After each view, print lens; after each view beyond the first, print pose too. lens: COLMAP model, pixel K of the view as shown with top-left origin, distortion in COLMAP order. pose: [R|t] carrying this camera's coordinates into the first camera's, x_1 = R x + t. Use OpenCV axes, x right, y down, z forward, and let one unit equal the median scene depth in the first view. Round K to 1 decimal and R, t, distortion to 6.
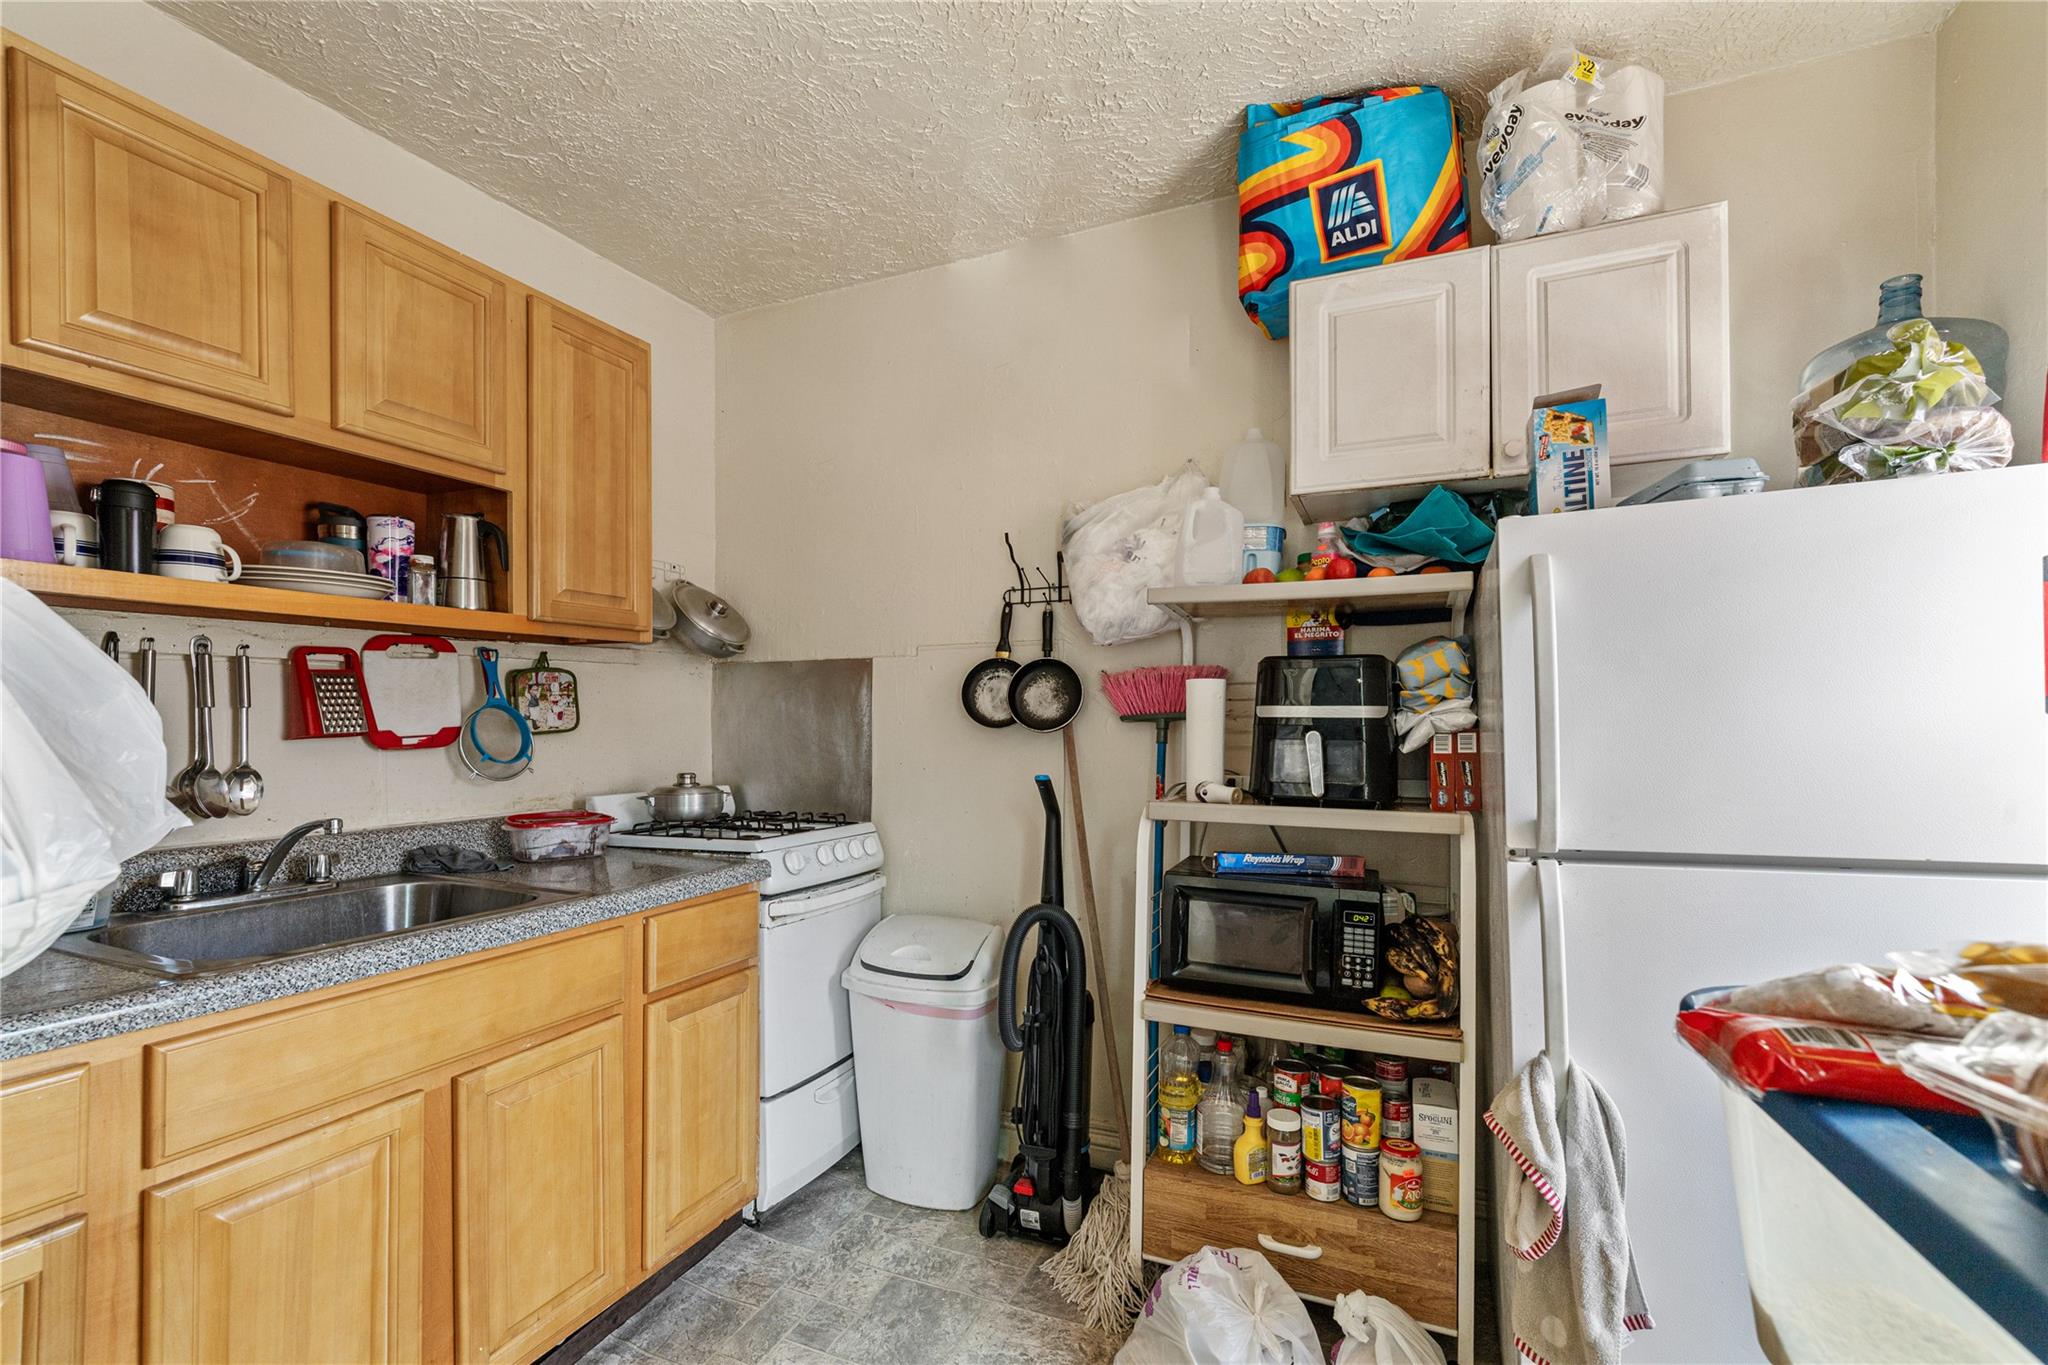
lens RADIAL K [[879.8, 0, 1035.2], [0, 879.8, 727.9], [0, 0, 1]] dist [0.001053, -0.000061]
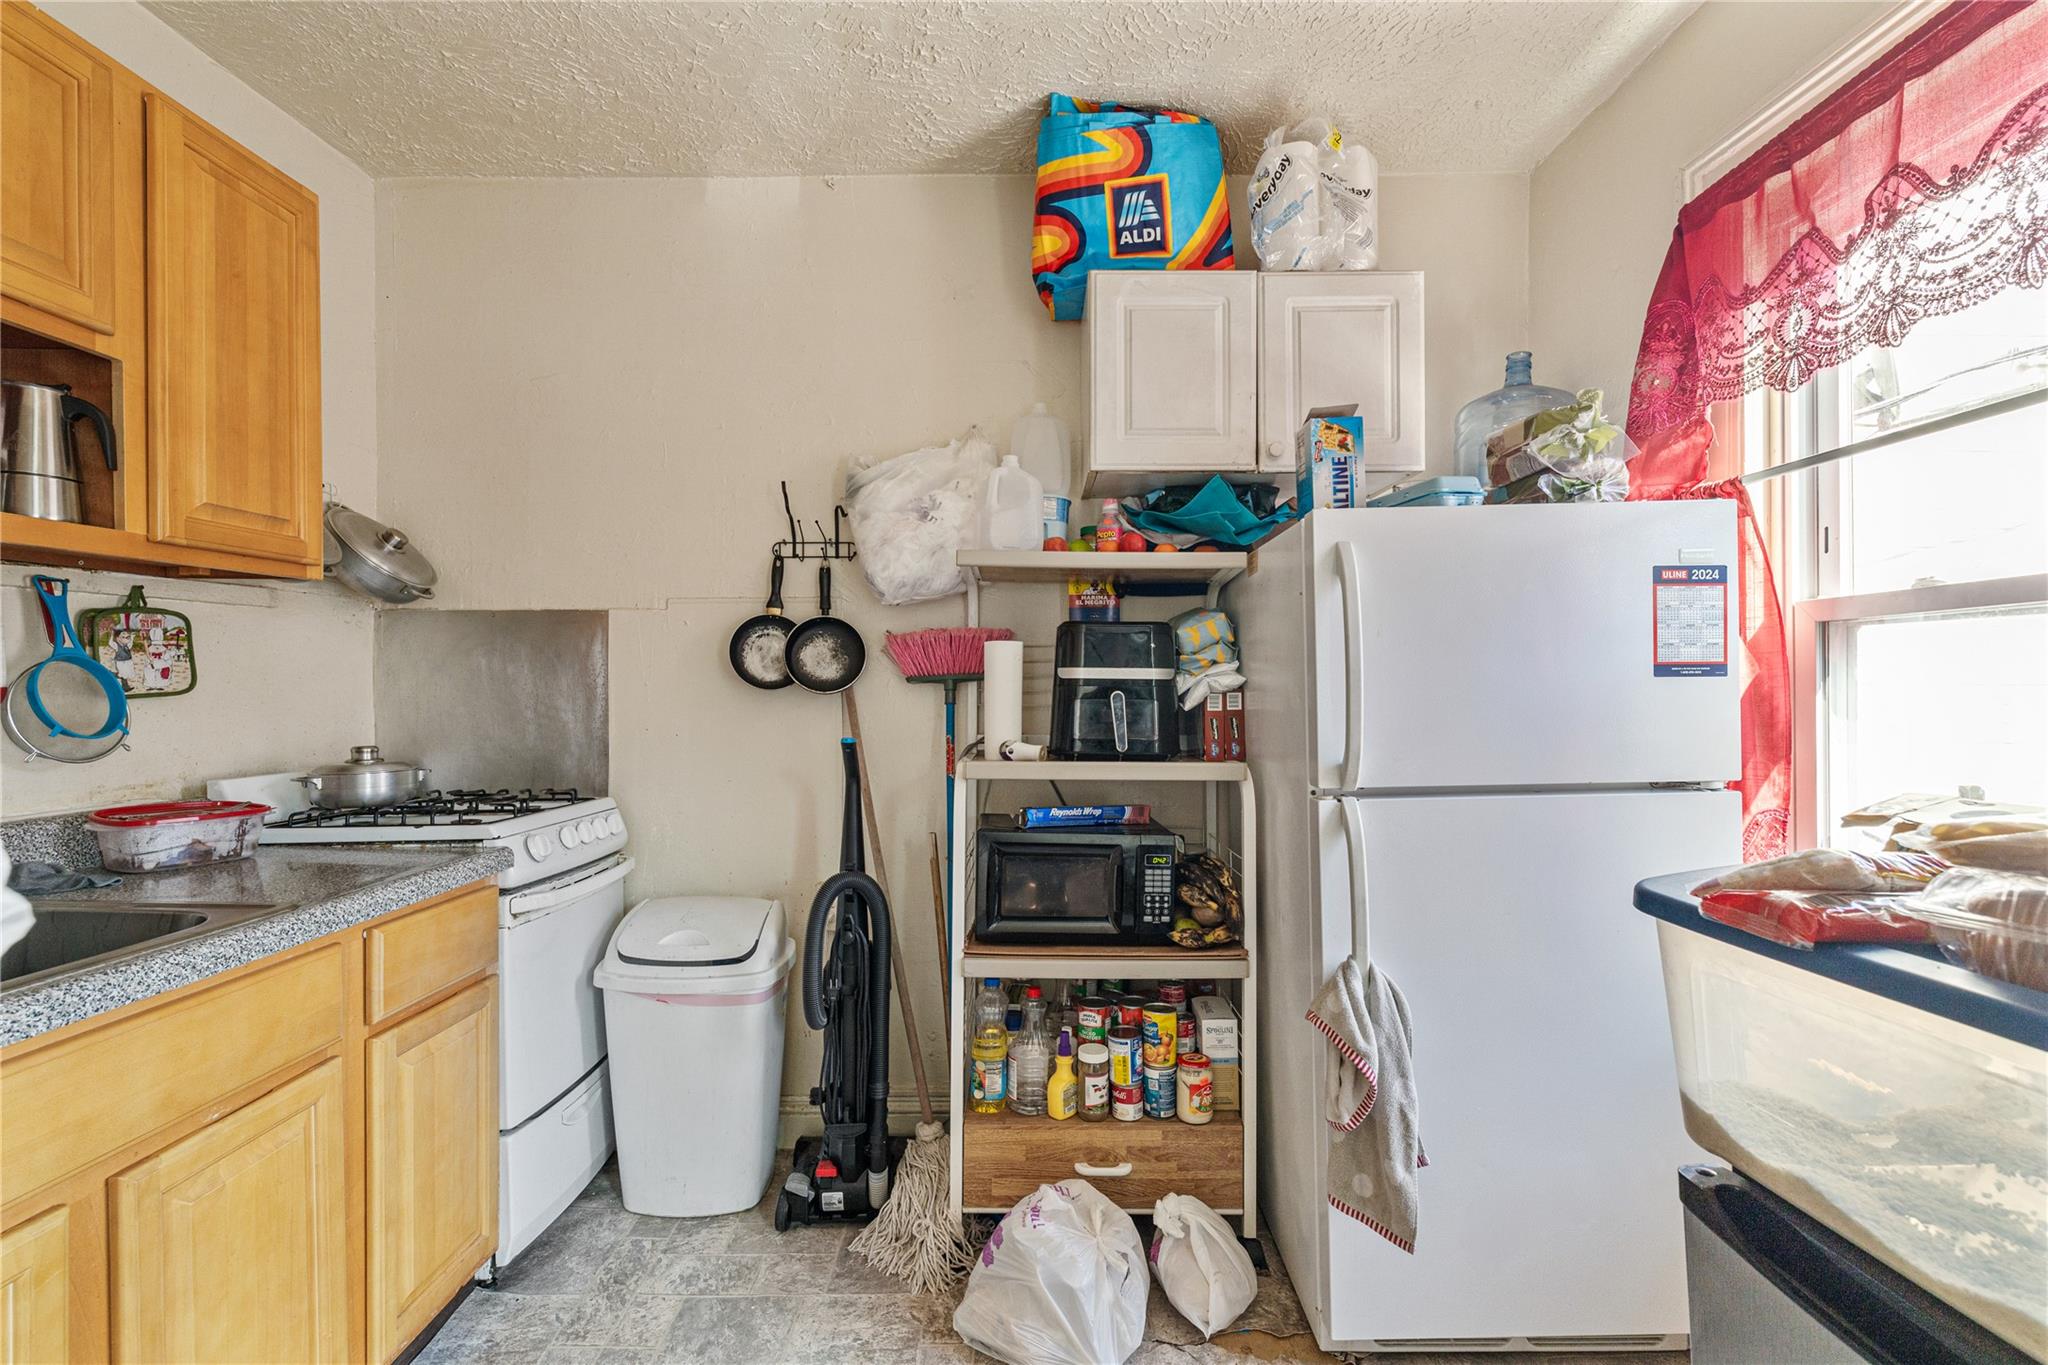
lens RADIAL K [[872.3, 0, 1031.5], [0, 872.3, 700.1], [0, 0, 1]] dist [0.000240, 0.000409]
pose [[0.921714, -0.005446, 0.387831, -0.181715], [0.001733, 0.999949, 0.009921, 0.003477], [-0.387865, -0.008472, 0.921677, 0.047369]]
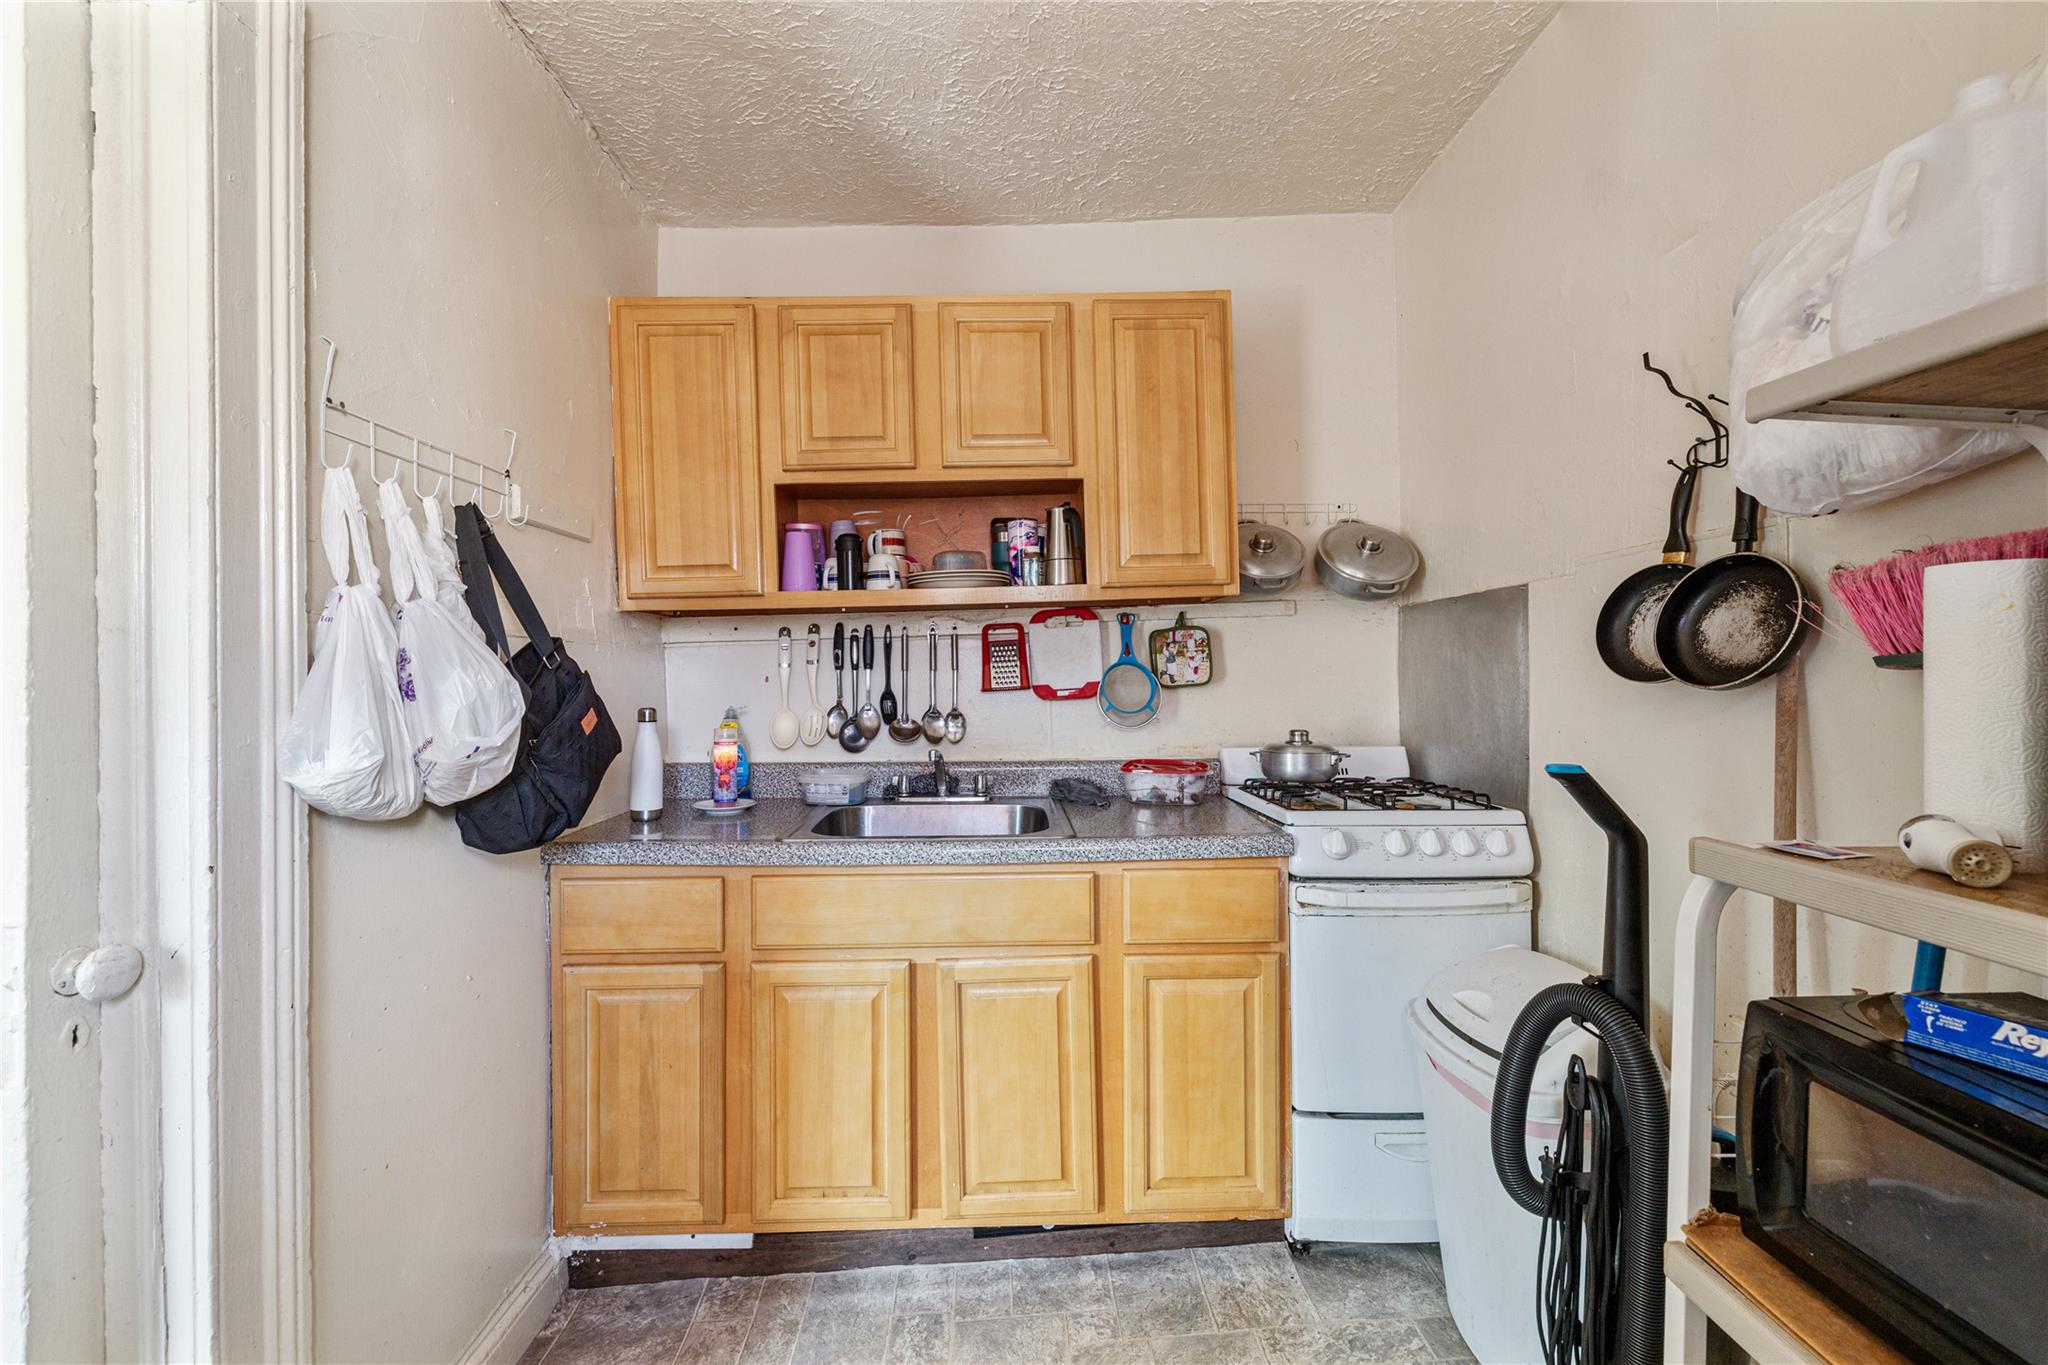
lens RADIAL K [[862.3, 0, 1024.0], [0, 862.3, 682.5], [0, 0, 1]] dist [0.000916, 0.000124]
pose [[0.406180, 0.000966, -0.913793, 0.396246], [0.007809, 0.999959, 0.004529, -0.006421], [0.913760, -0.008975, 0.406156, 0.455565]]
